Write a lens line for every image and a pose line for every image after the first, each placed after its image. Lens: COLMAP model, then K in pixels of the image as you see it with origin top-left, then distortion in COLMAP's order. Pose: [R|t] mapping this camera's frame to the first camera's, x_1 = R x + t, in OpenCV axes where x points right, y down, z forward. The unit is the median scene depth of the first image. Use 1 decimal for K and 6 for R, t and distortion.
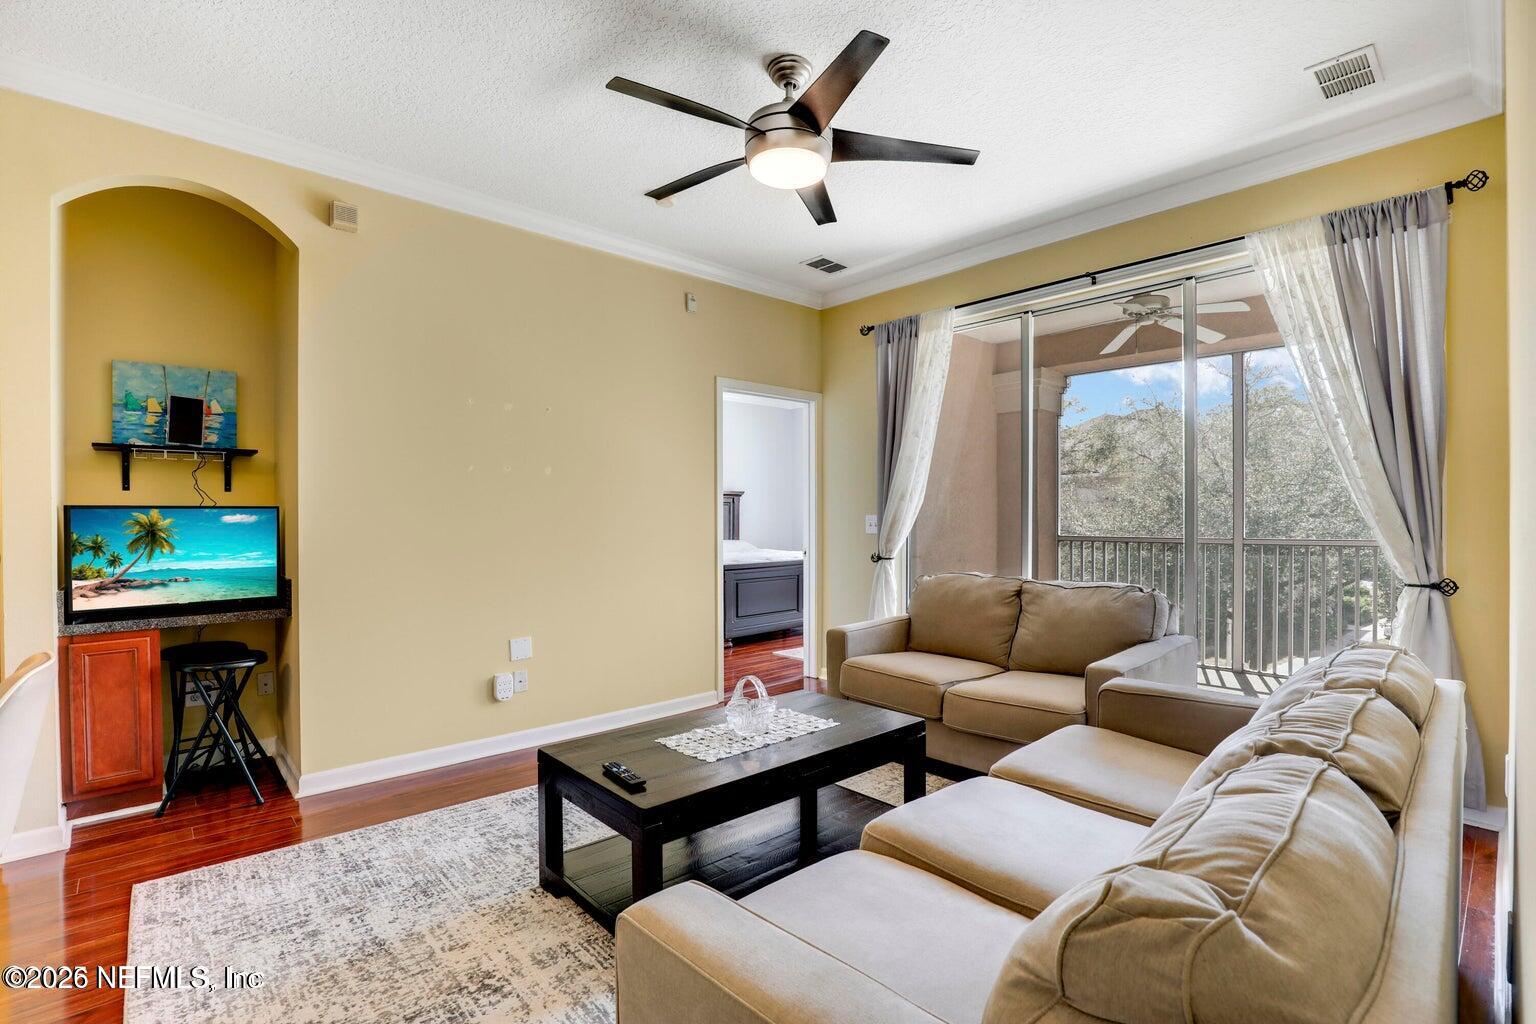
lens RADIAL K [[722.7, 0, 795.0], [0, 722.7, 512.2], [0, 0, 1]] dist [-0.024410, -0.000332]
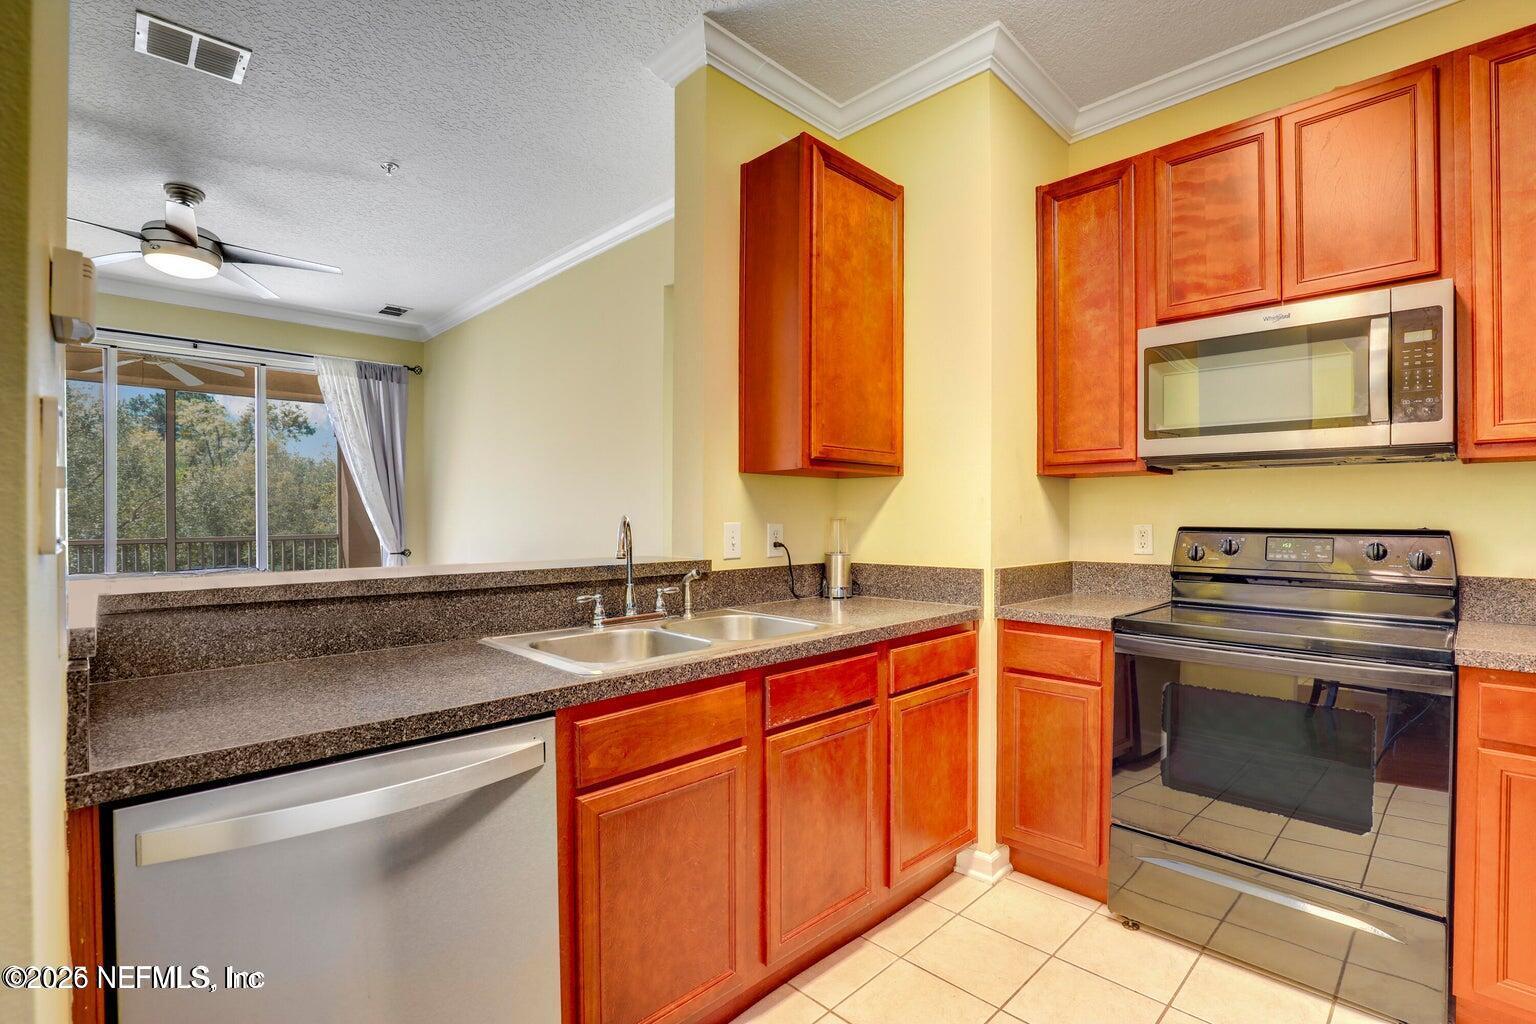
lens RADIAL K [[694.3, 0, 766.9], [0, 694.3, 577.3], [0, 0, 1]] dist [-0.029833, 0.000117]
pose [[-0.031295, -0.089805, 0.995468, -0.795313], [-0.008113, 0.995945, 0.089593, -0.008189], [-0.999477, -0.005272, -0.031897, -0.035608]]
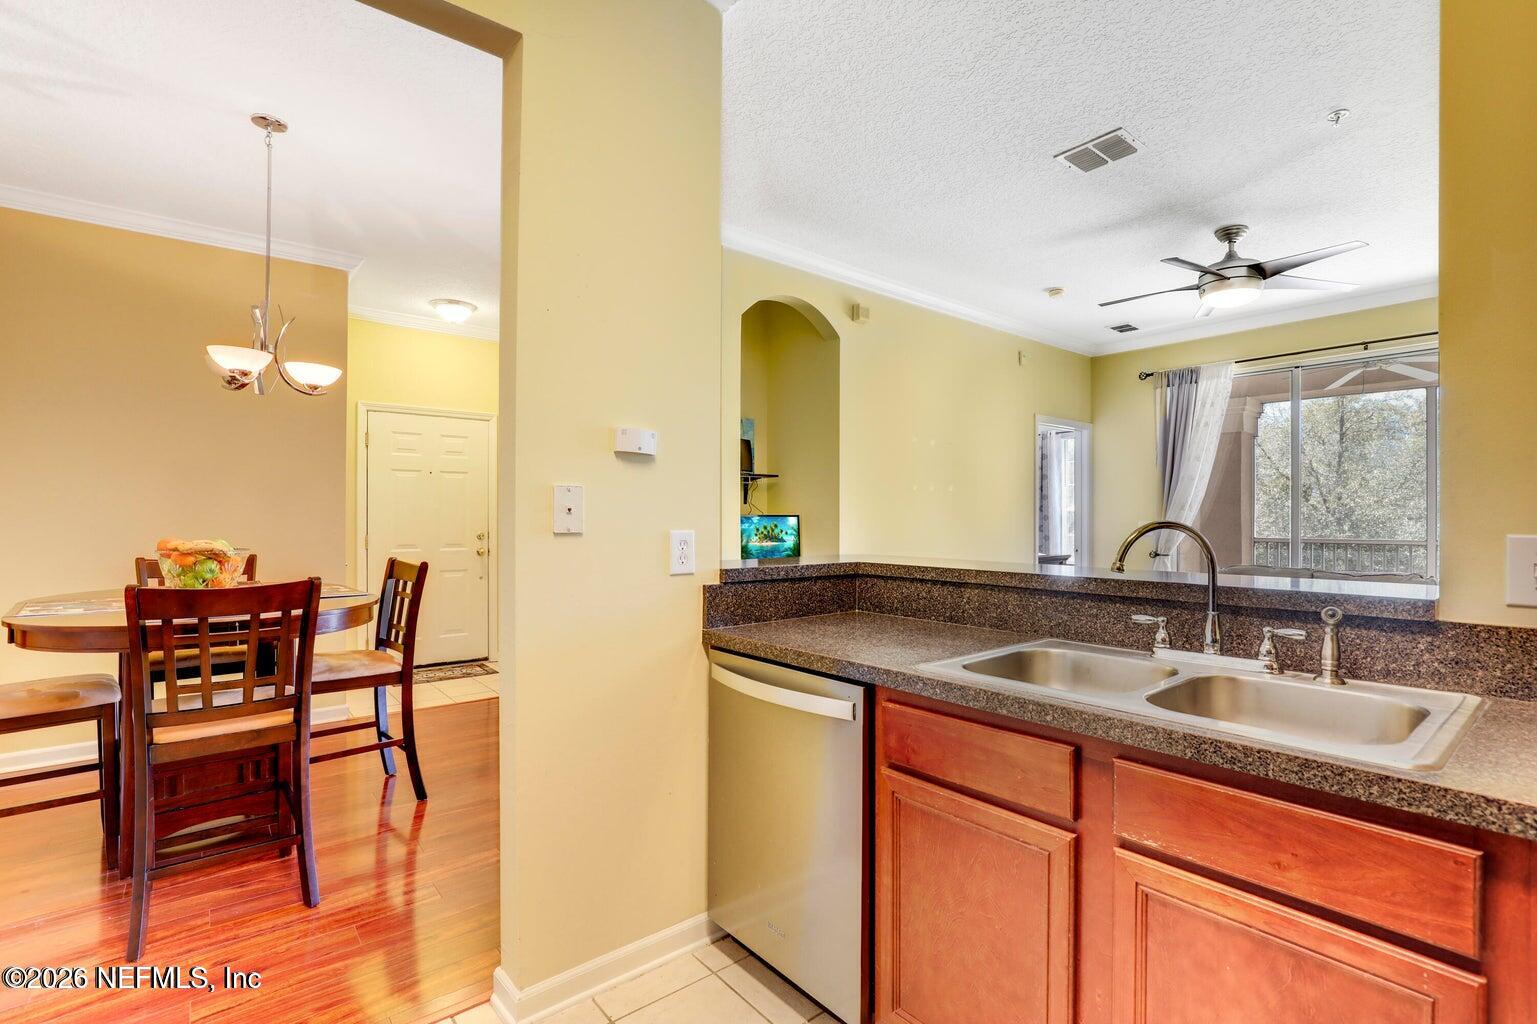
lens RADIAL K [[731.5, 0, 795.5], [0, 731.5, 510.6], [0, 0, 1]] dist [-0.001567, -0.000455]
pose [[0.999244, 0.002021, -0.038834, -0.506536], [-0.002112, 0.999995, -0.002304, -0.010158], [0.038830, 0.002384, 0.999243, -0.343652]]
